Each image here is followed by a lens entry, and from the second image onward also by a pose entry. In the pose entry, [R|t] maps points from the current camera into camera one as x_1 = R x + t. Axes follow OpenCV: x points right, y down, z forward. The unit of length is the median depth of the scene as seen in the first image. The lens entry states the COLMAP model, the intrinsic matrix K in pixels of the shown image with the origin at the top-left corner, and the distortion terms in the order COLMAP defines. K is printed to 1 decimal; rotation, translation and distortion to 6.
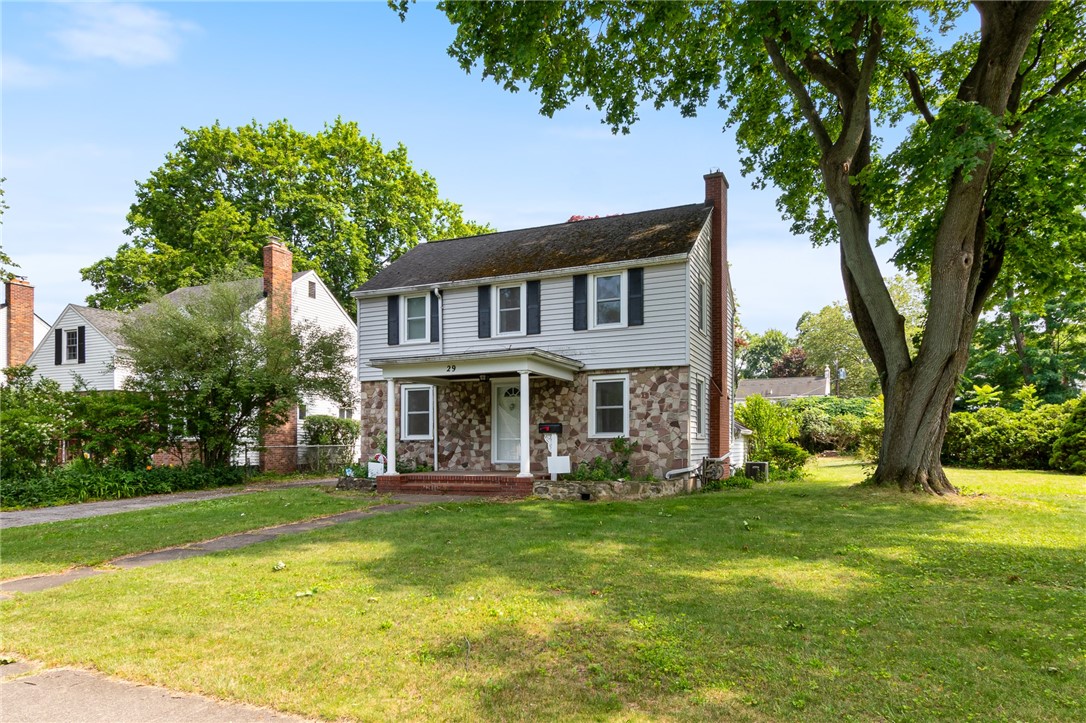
lens RADIAL K [[481.0, 0, 581.3], [0, 481.0, 383.9], [0, 0, 1]] dist [0.003943, -0.001048]
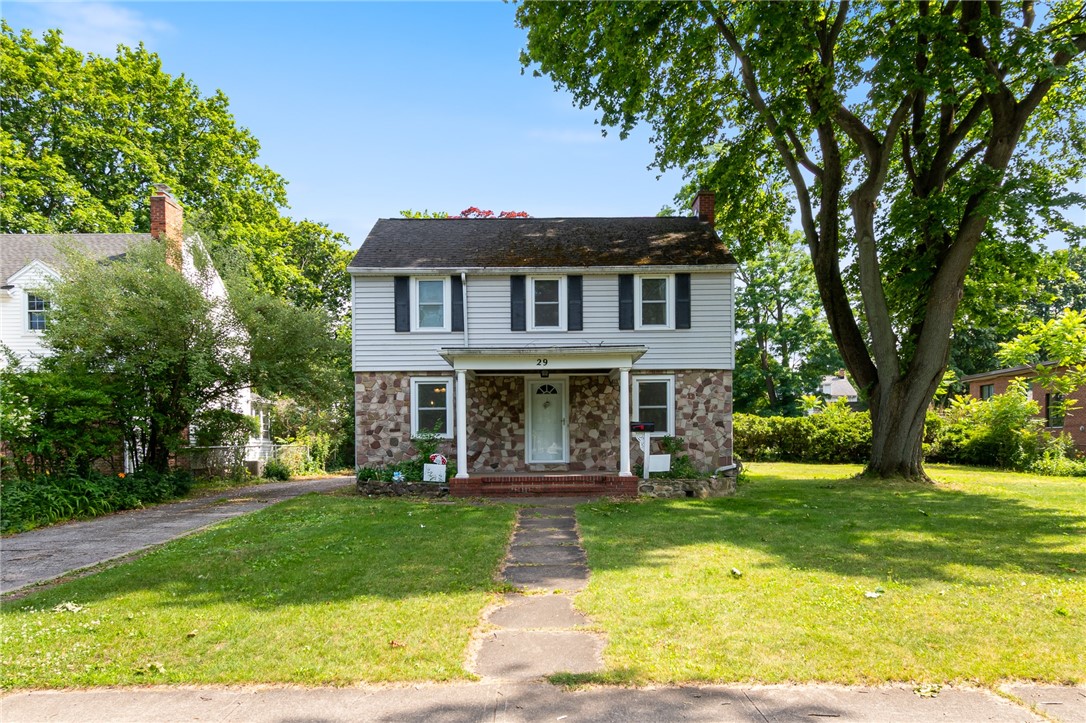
lens RADIAL K [[481.0, 0, 566.5], [0, 481.0, 389.1], [0, 0, 1]] dist [0.003943, -0.001048]
pose [[0.957374, 0.030627, 0.287223, -0.391595], [-0.033319, 0.999435, 0.004488, 0.011465], [-0.286923, -0.013866, 0.957853, 0.070494]]
